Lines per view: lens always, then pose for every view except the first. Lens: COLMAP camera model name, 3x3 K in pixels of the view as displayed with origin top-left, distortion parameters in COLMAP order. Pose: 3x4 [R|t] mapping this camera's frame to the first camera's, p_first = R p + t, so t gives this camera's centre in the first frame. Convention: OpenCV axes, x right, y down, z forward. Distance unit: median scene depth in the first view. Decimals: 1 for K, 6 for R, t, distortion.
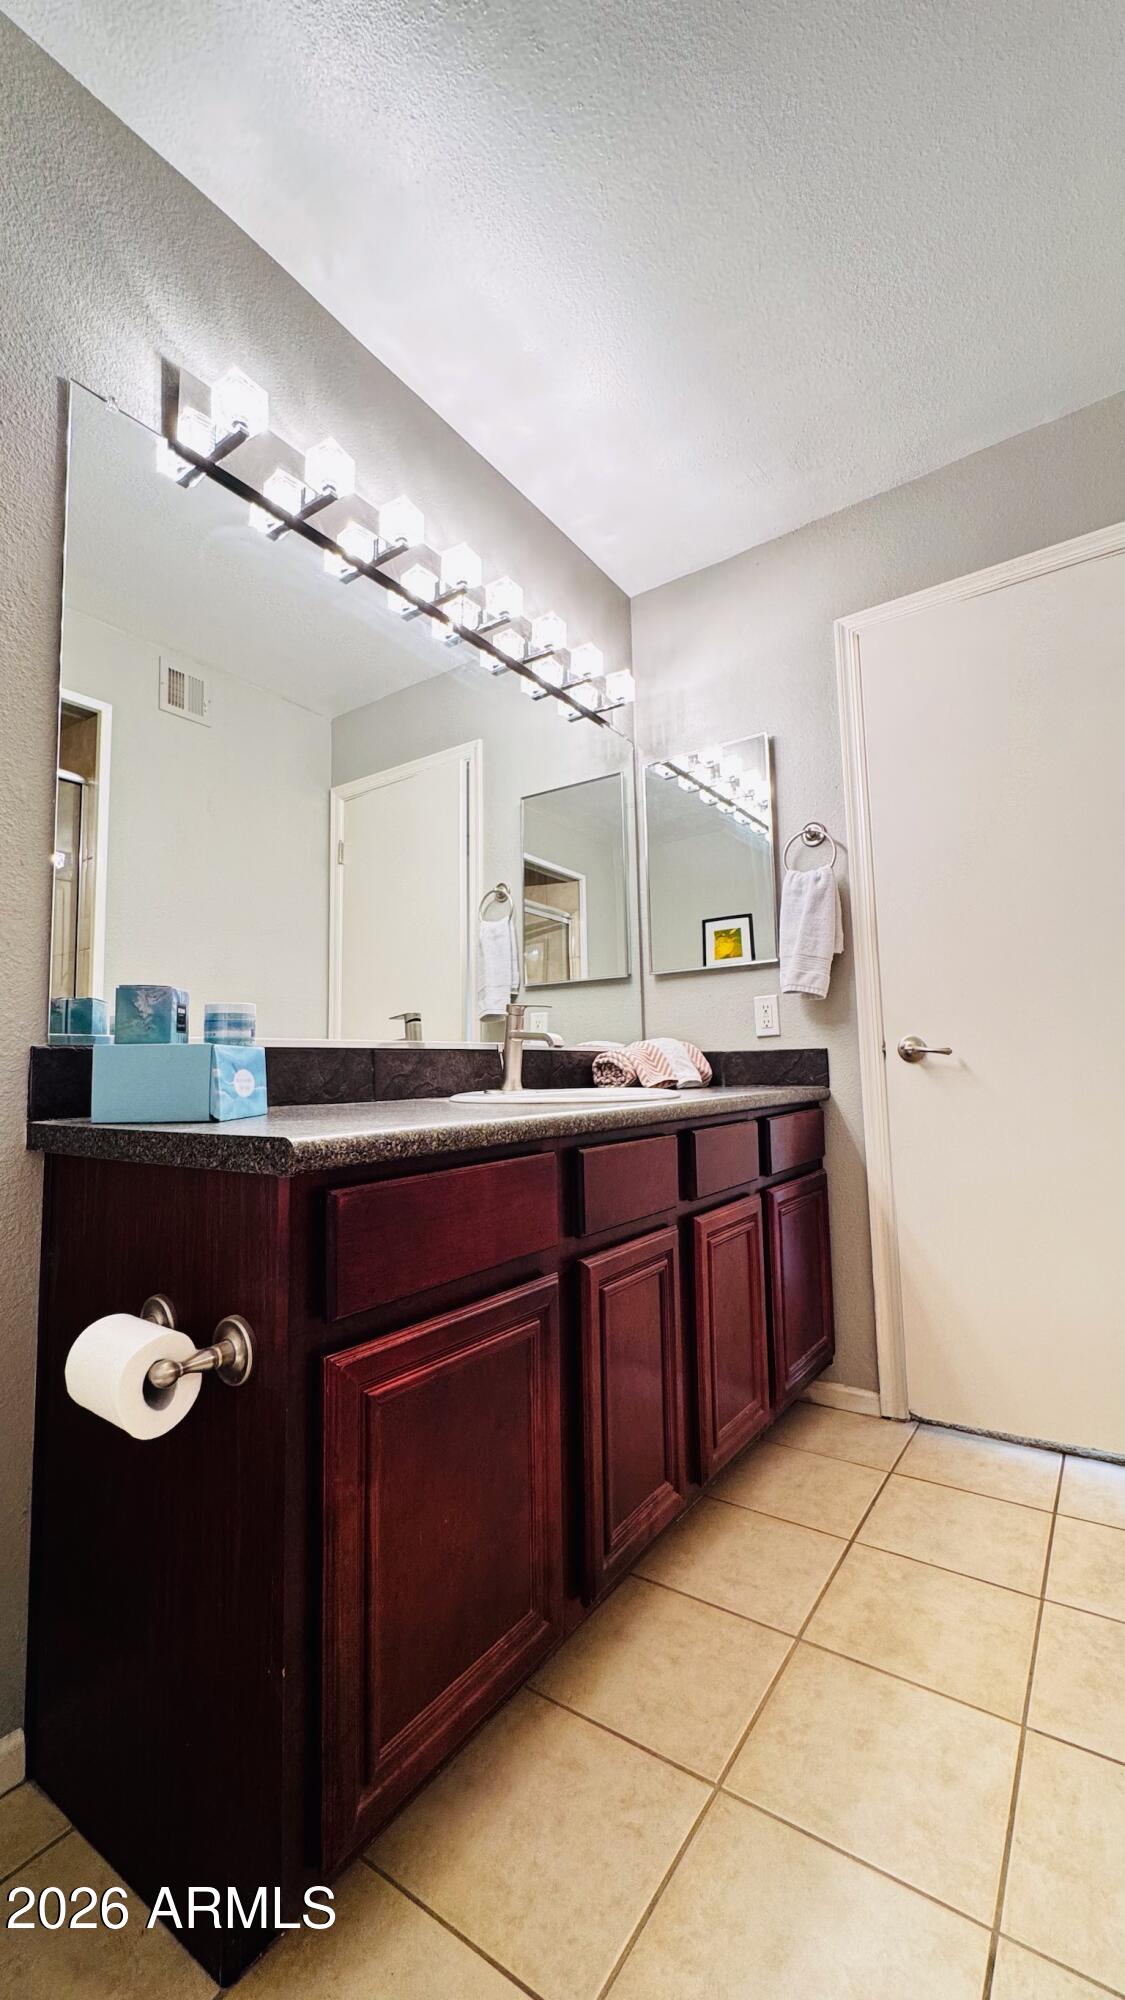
lens RADIAL K [[802.2, 0, 554.4], [0, 802.2, 1002.5], [0, 0, 1]] dist [-0.001696, 0.000088]
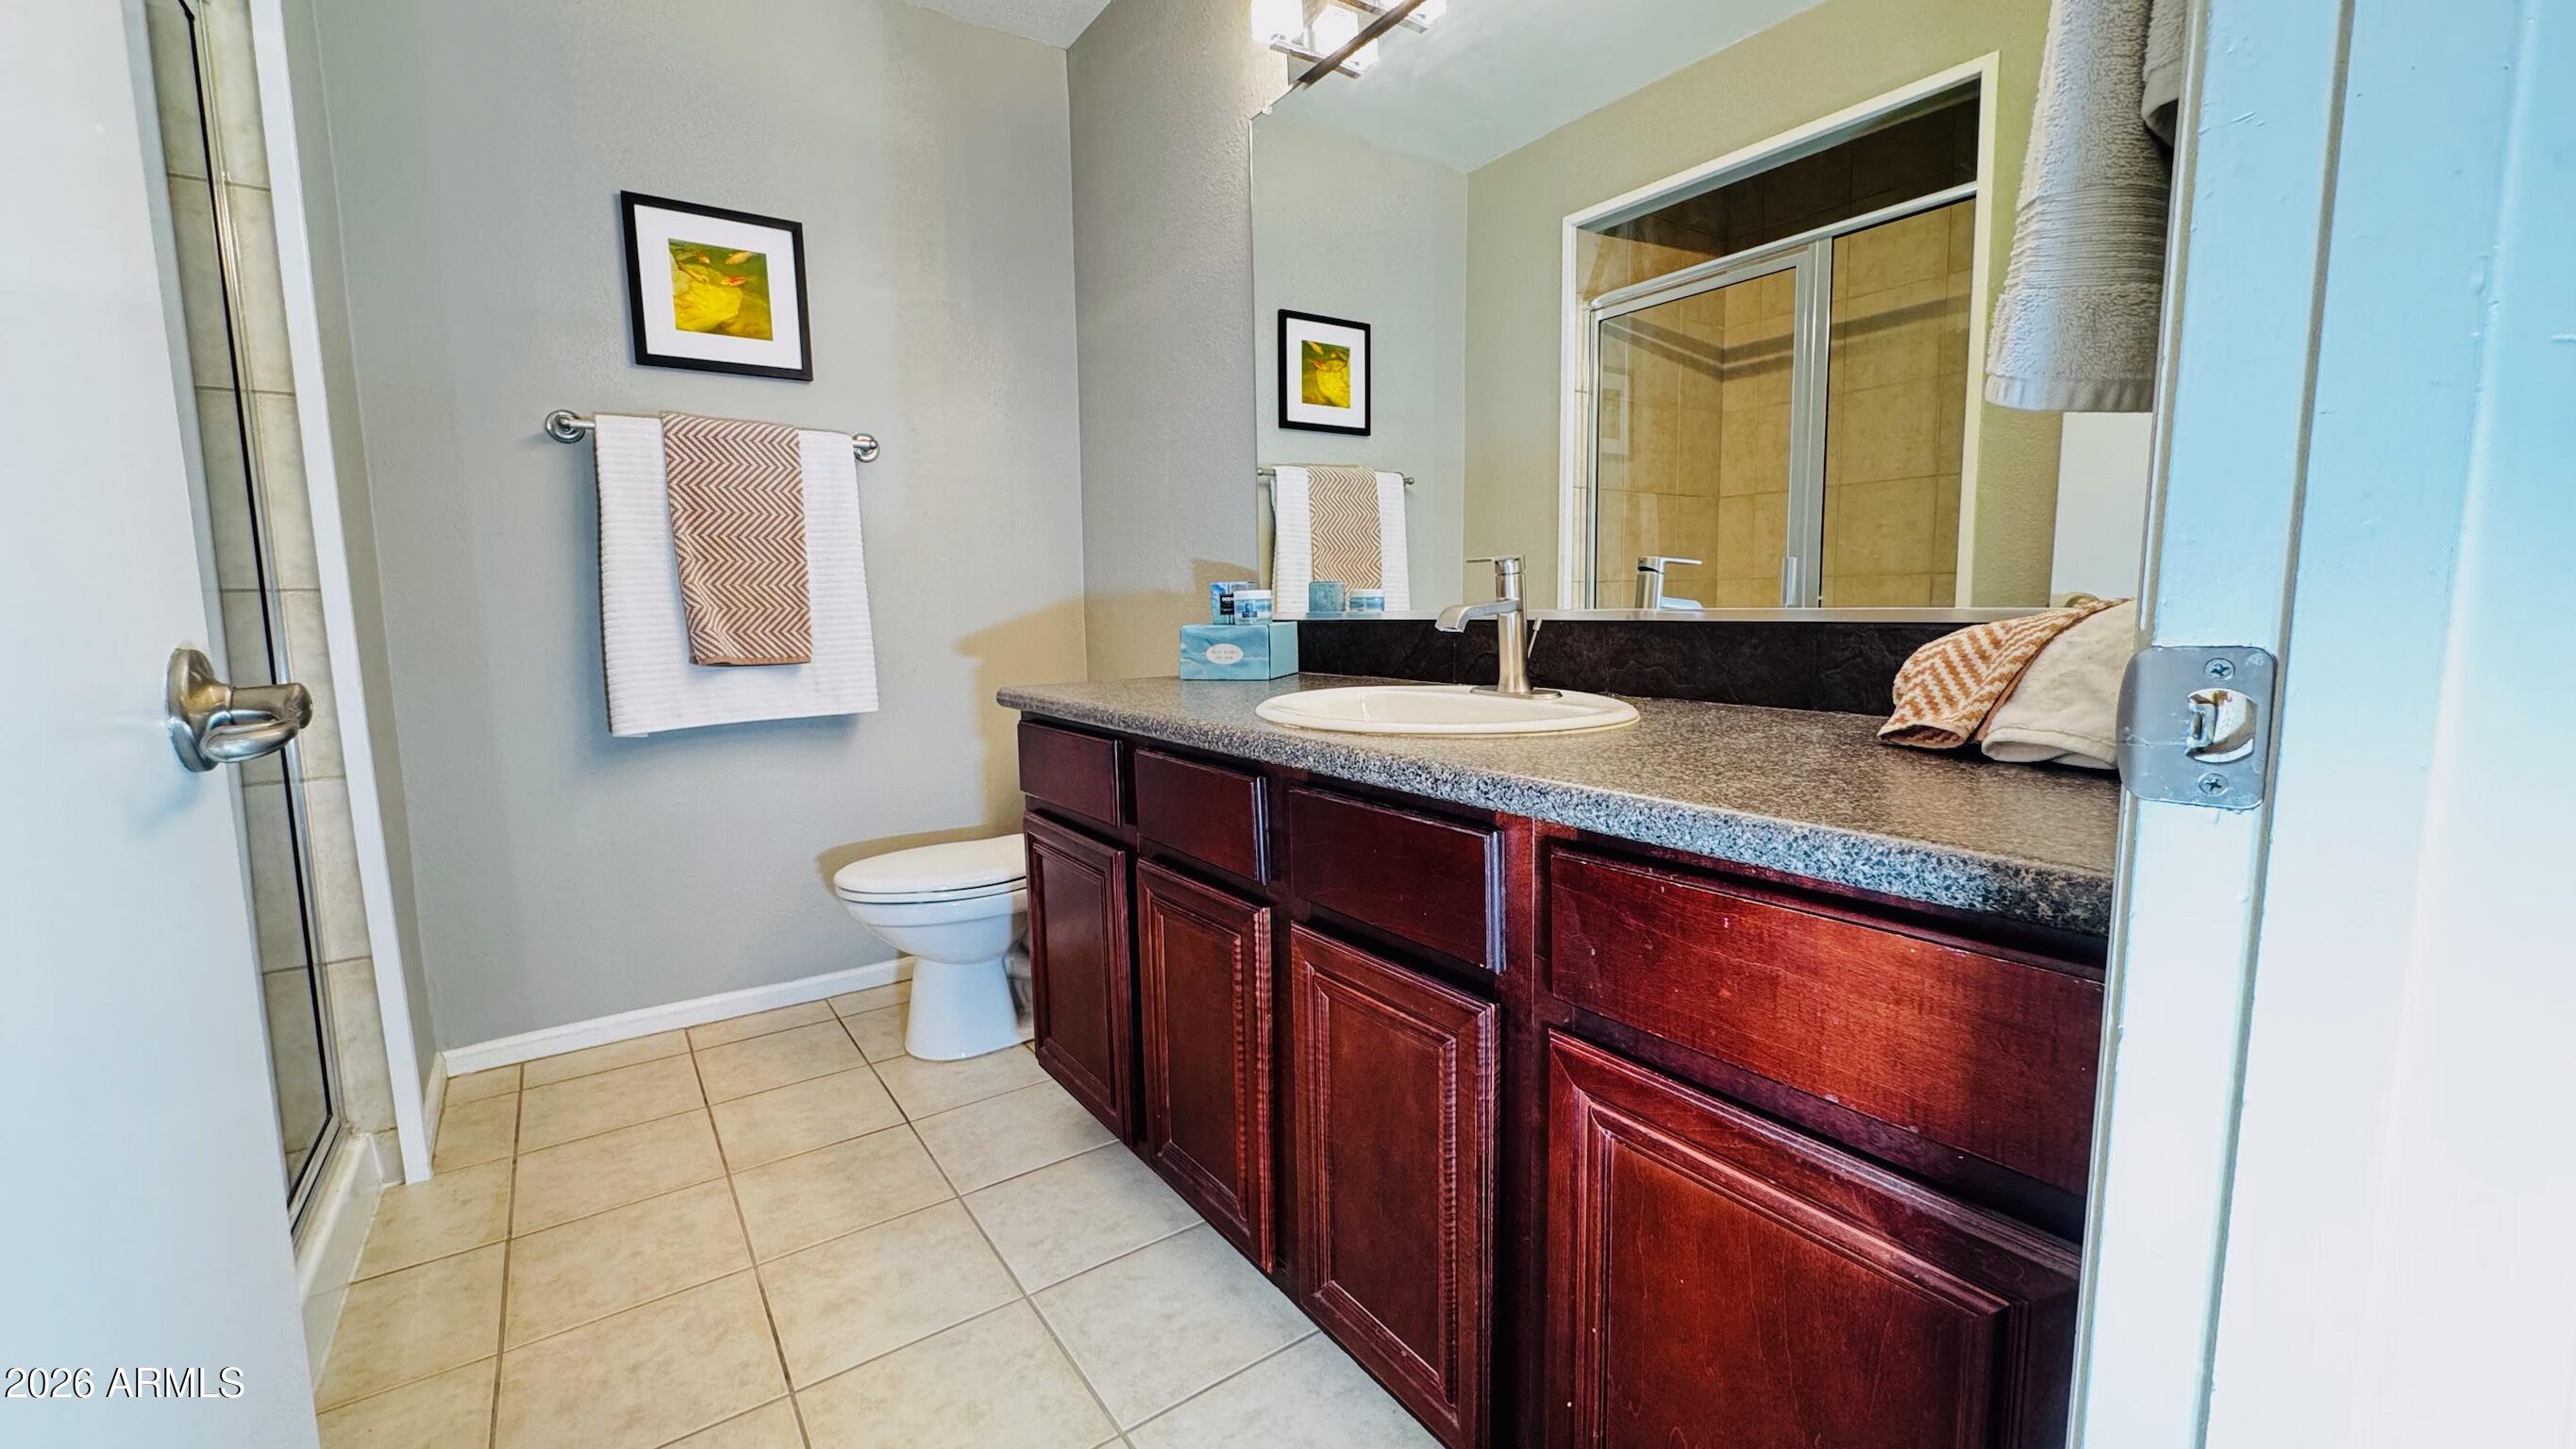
lens RADIAL K [[1033.1, 0, 1294.5], [0, 1033.1, 725.6], [0, 0, 1]] dist [-0.001696, 0.000088]
pose [[-0.340313, 0.135107, -0.930555, 1.131719], [0.107249, 0.988743, 0.104333, 0.049893], [0.934176, -0.064295, -0.350972, 1.632078]]
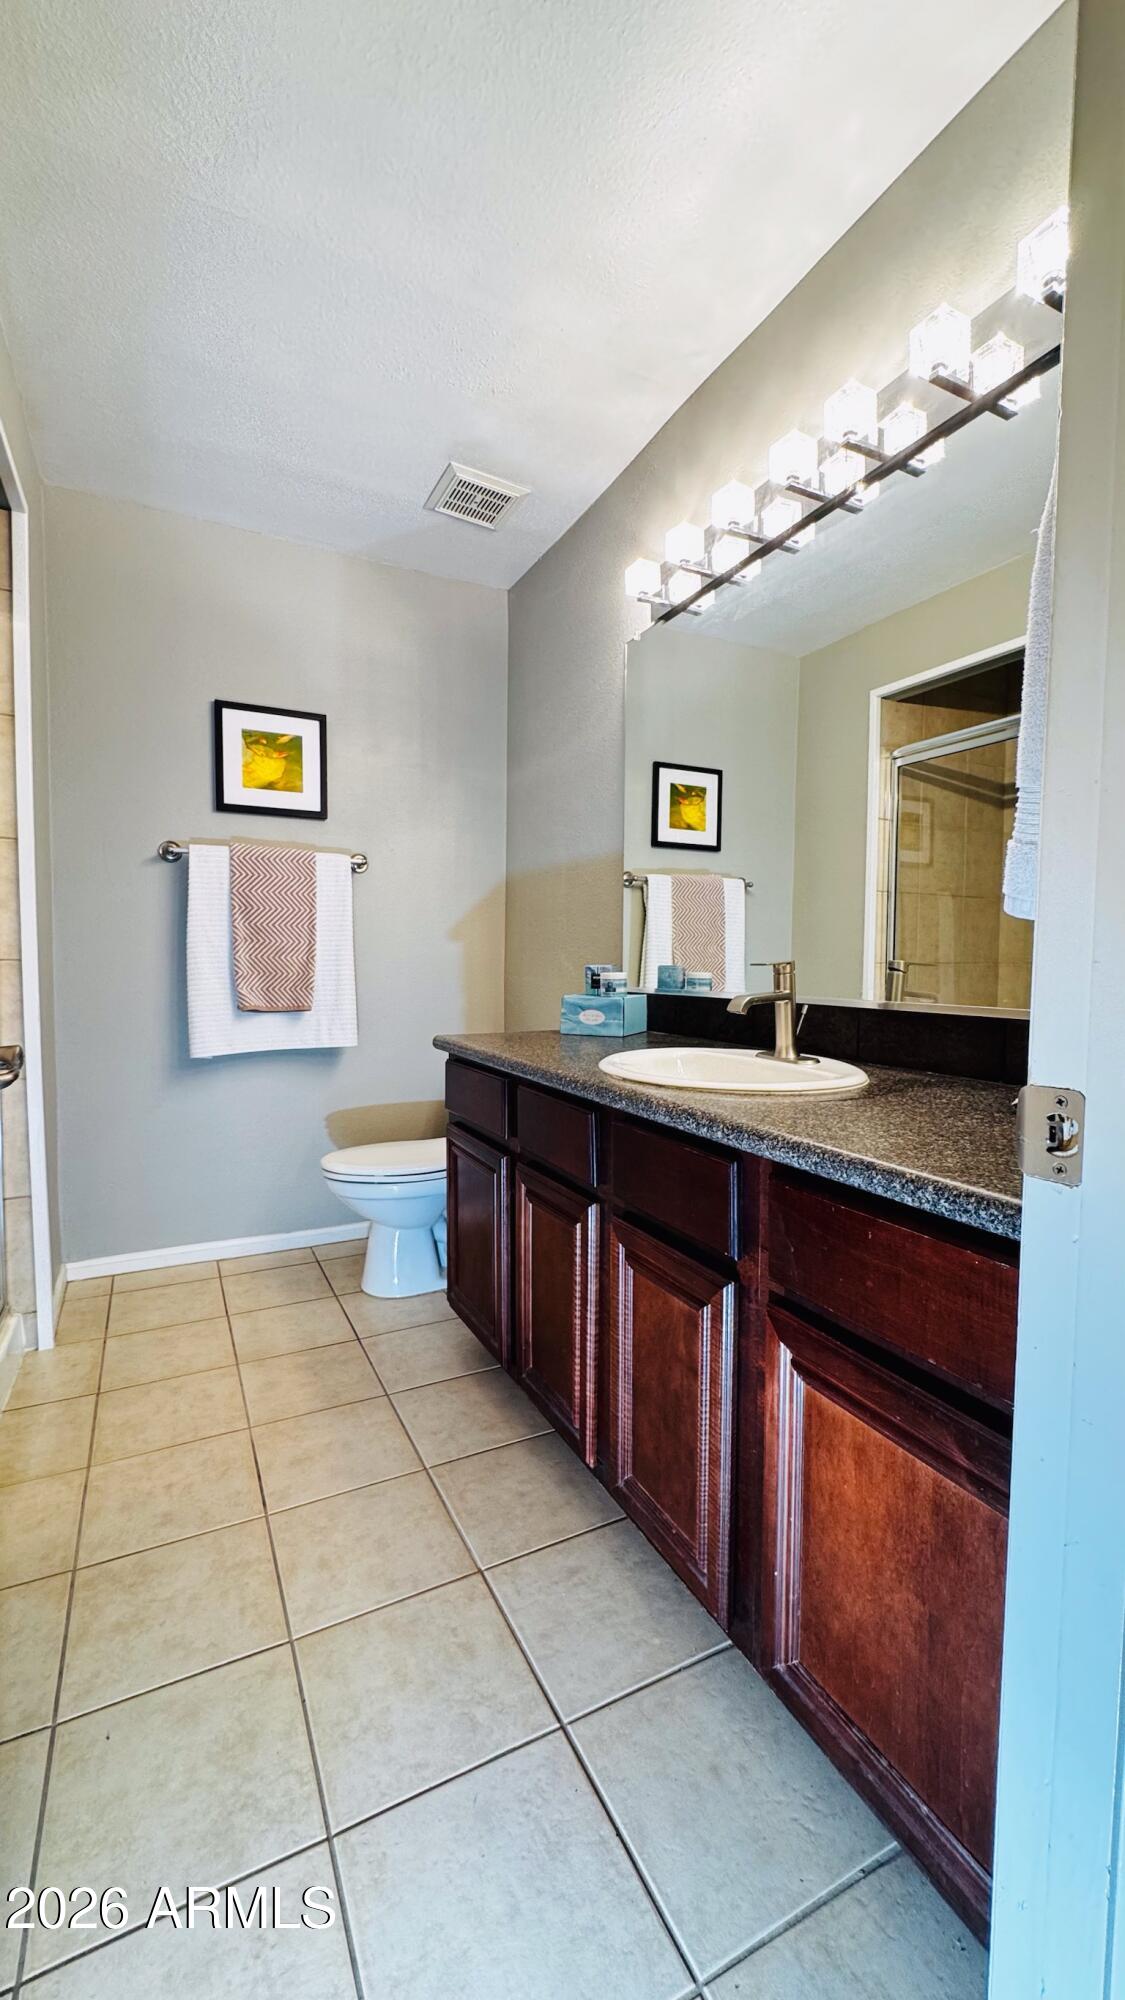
lens RADIAL K [[802.2, 0, 565.0], [0, 802.2, 1002.3], [0, 0, 1]] dist [-0.001696, 0.000088]
pose [[-0.472145, 0.060322, -0.879455, 1.223696], [0.081076, 0.996399, 0.024816, 0.014136], [0.877785, -0.059586, -0.475335, 1.758197]]
